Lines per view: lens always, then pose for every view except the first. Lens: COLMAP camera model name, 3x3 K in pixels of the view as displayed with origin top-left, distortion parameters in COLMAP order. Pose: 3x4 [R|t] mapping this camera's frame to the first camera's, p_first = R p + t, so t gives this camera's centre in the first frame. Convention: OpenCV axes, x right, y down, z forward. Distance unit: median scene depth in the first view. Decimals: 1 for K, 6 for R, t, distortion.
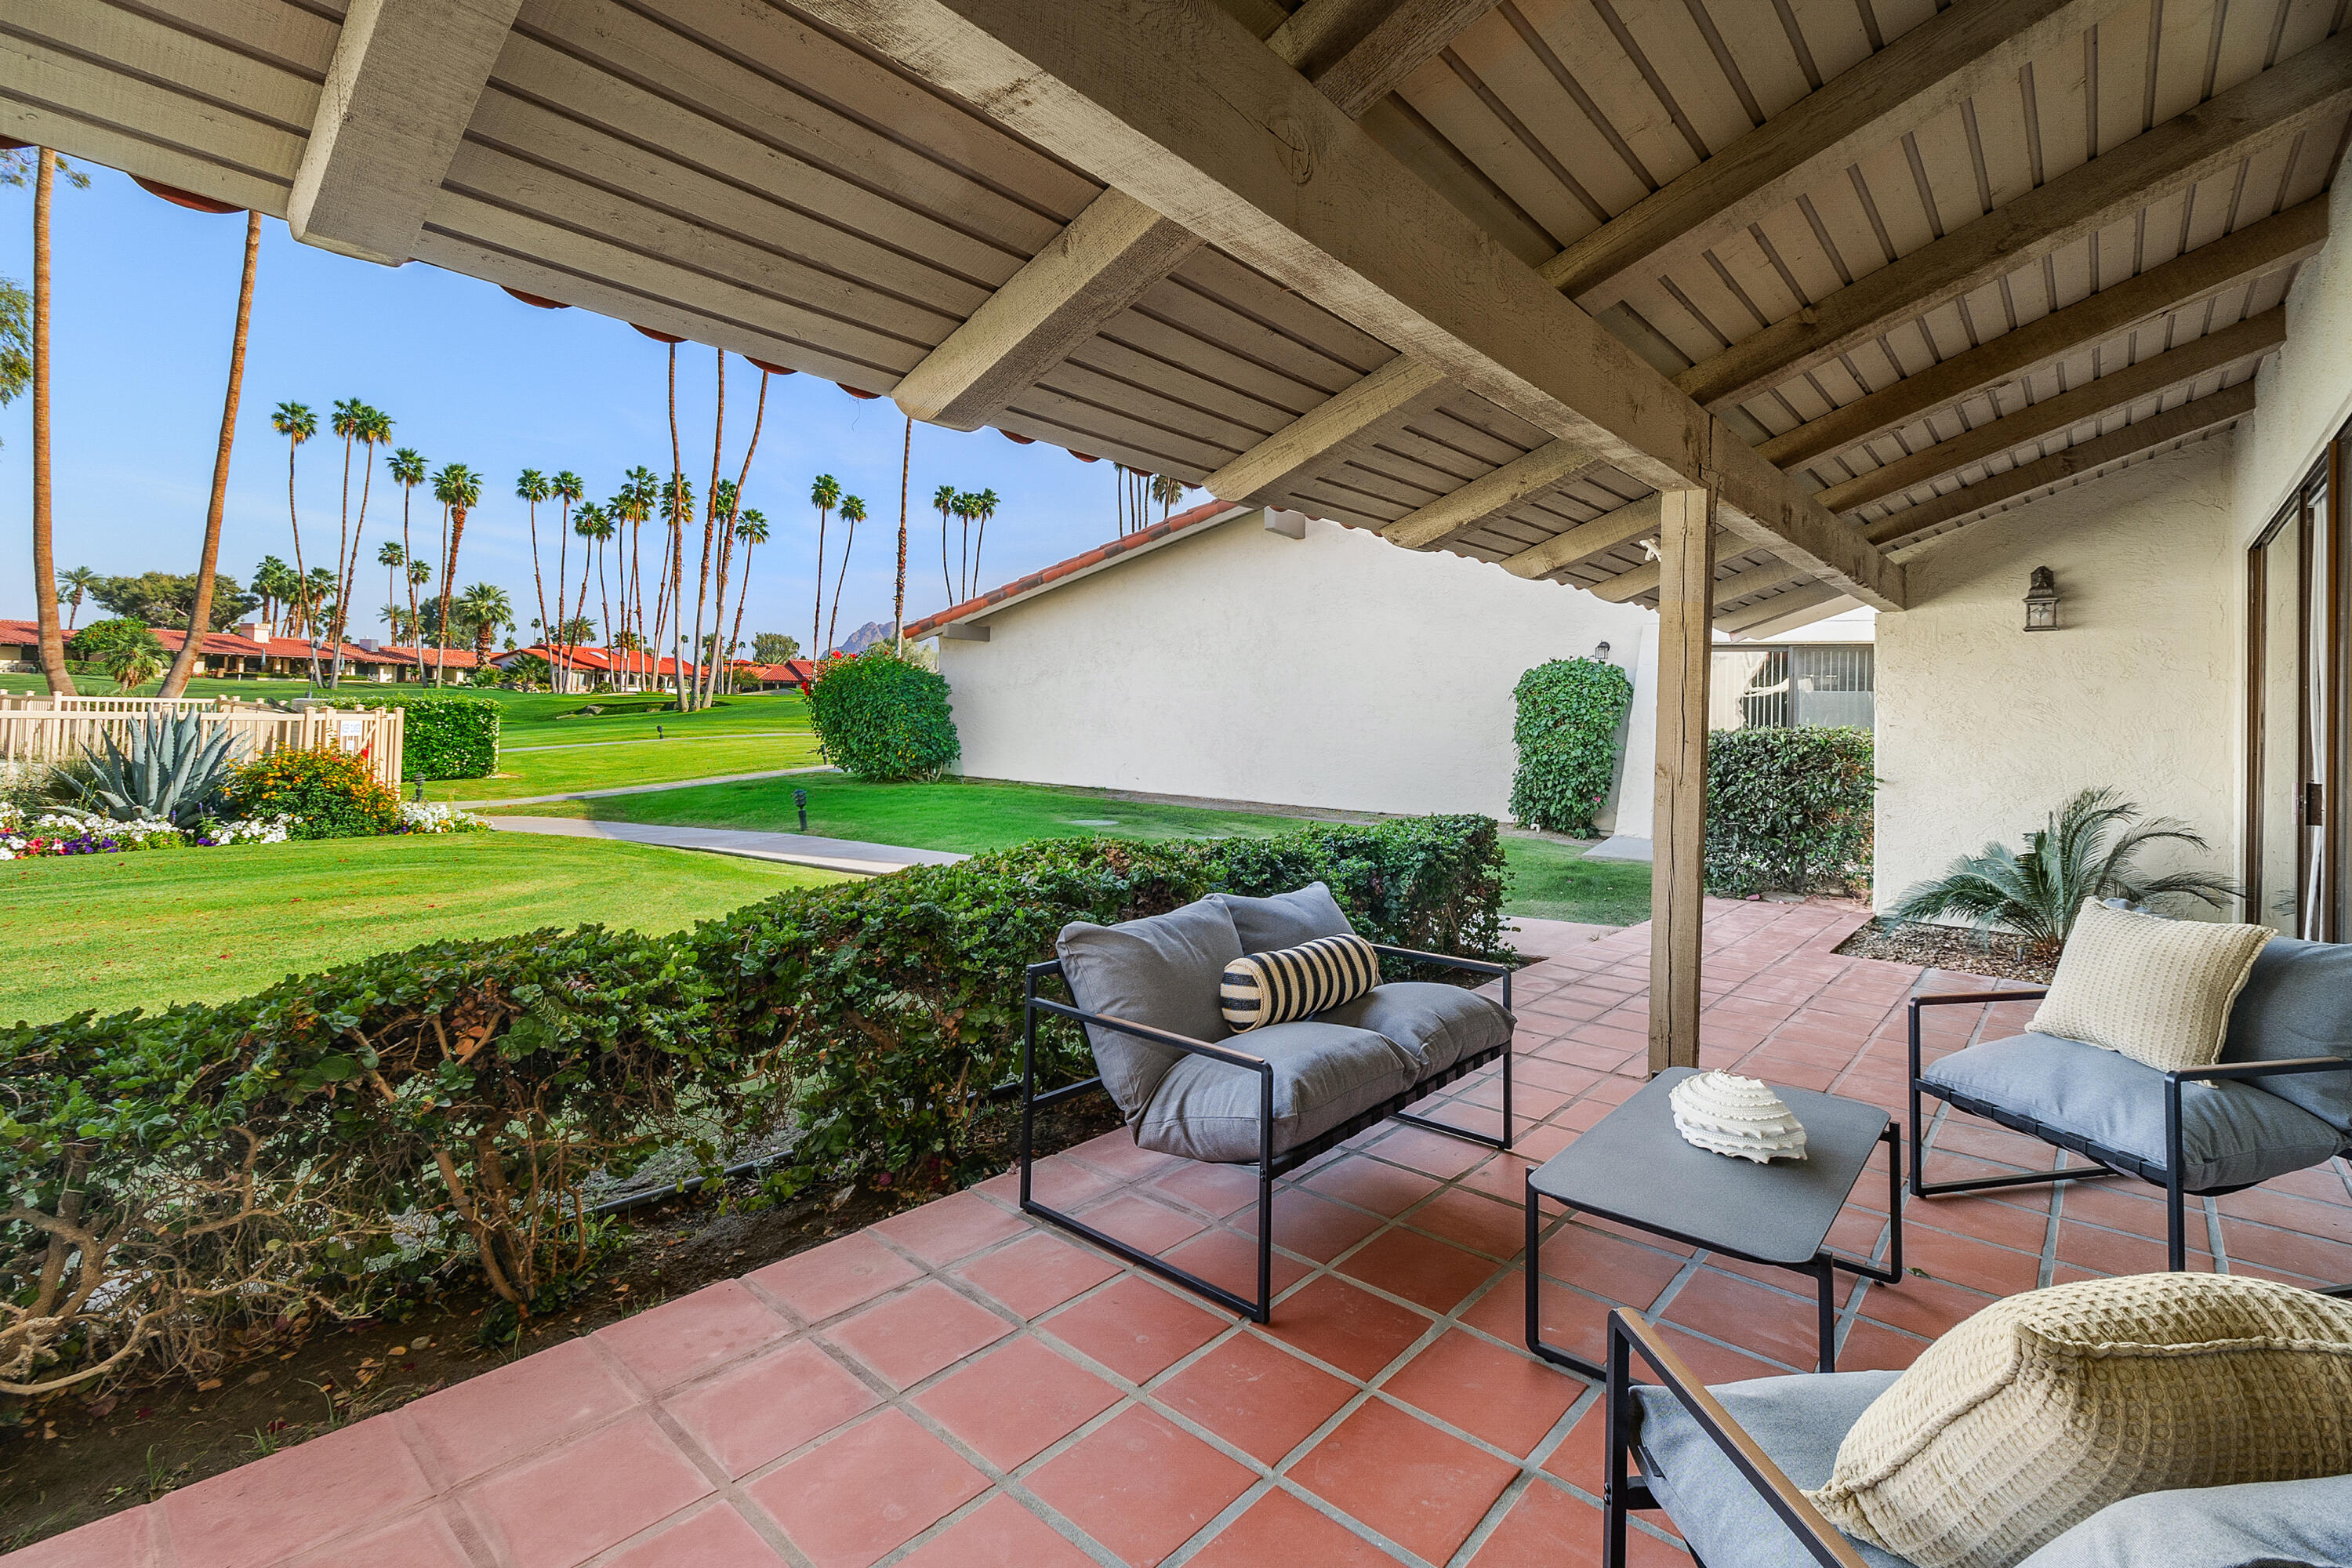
lens RADIAL K [[1030.9, 0, 1186.1], [0, 1030.9, 694.7], [0, 0, 1]] dist [-0.002809, -0.000126]
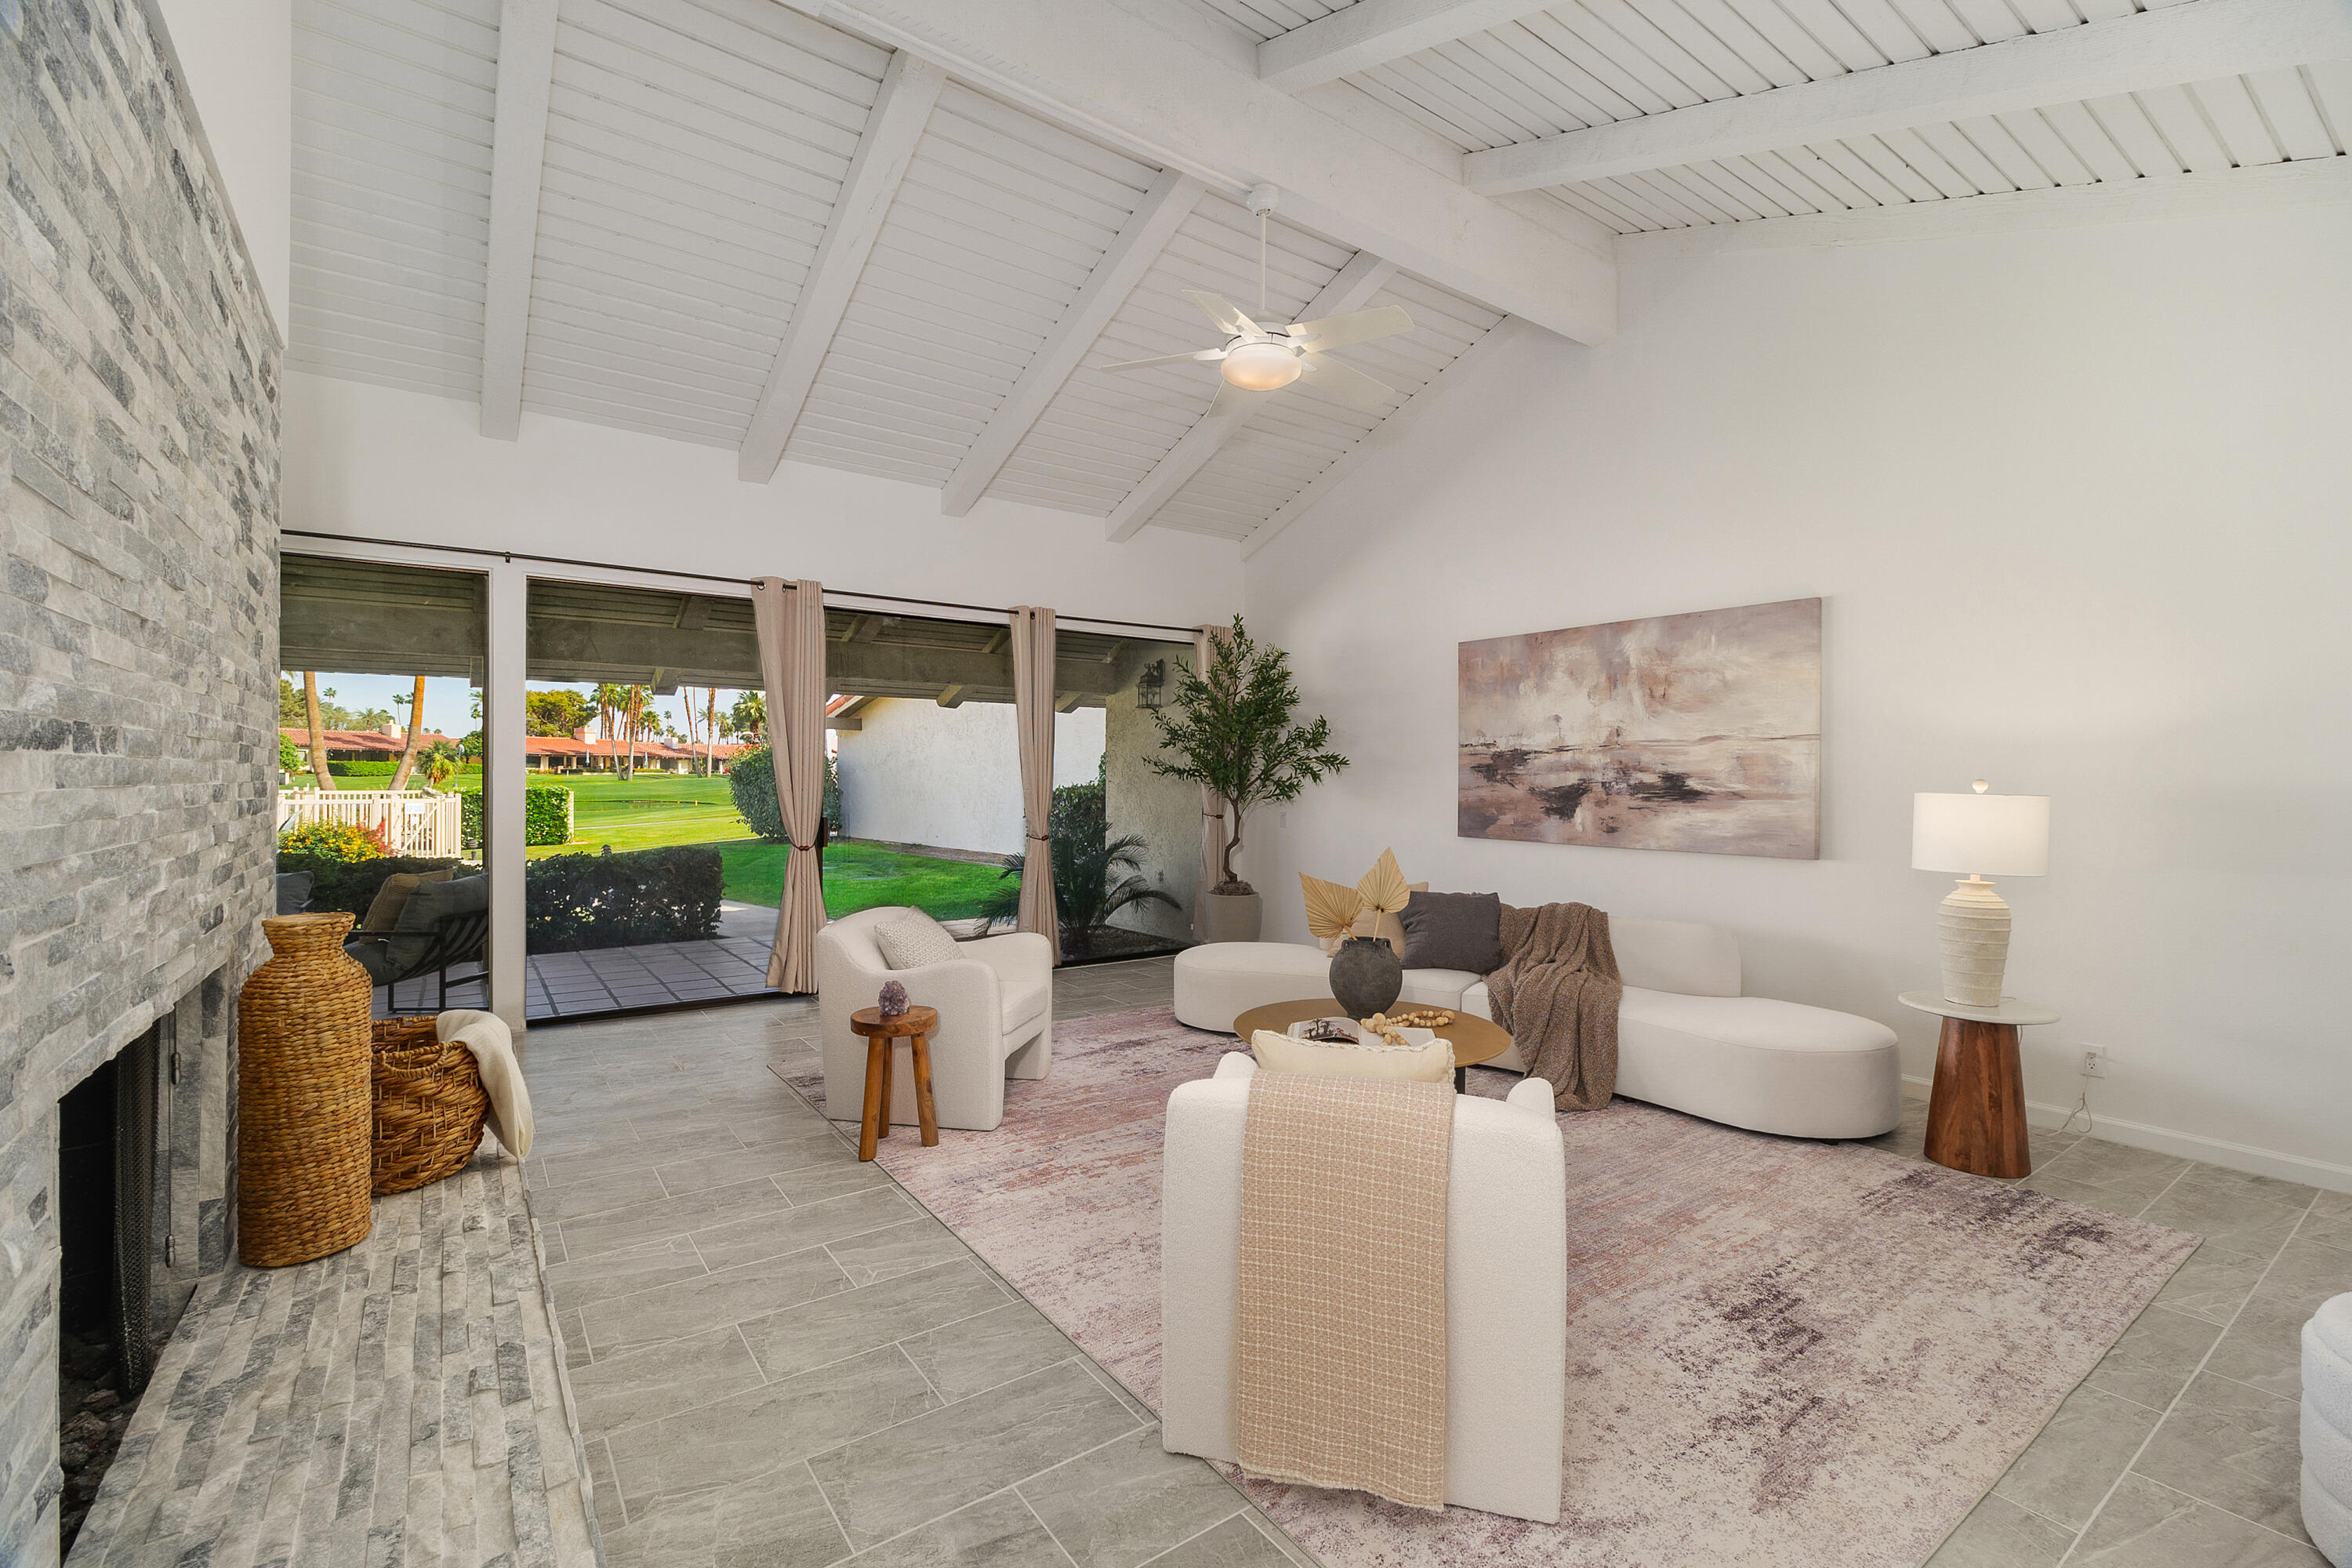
lens RADIAL K [[1030.9, 0, 1167.5], [0, 1030.9, 783.8], [0, 0, 1]] dist [-0.002809, -0.000126]
pose [[0.967125, -0.024292, -0.253138, 0.425450], [0.028275, 0.999527, 0.012110, 0.007434], [0.252724, -0.018870, 0.967354, -0.090752]]
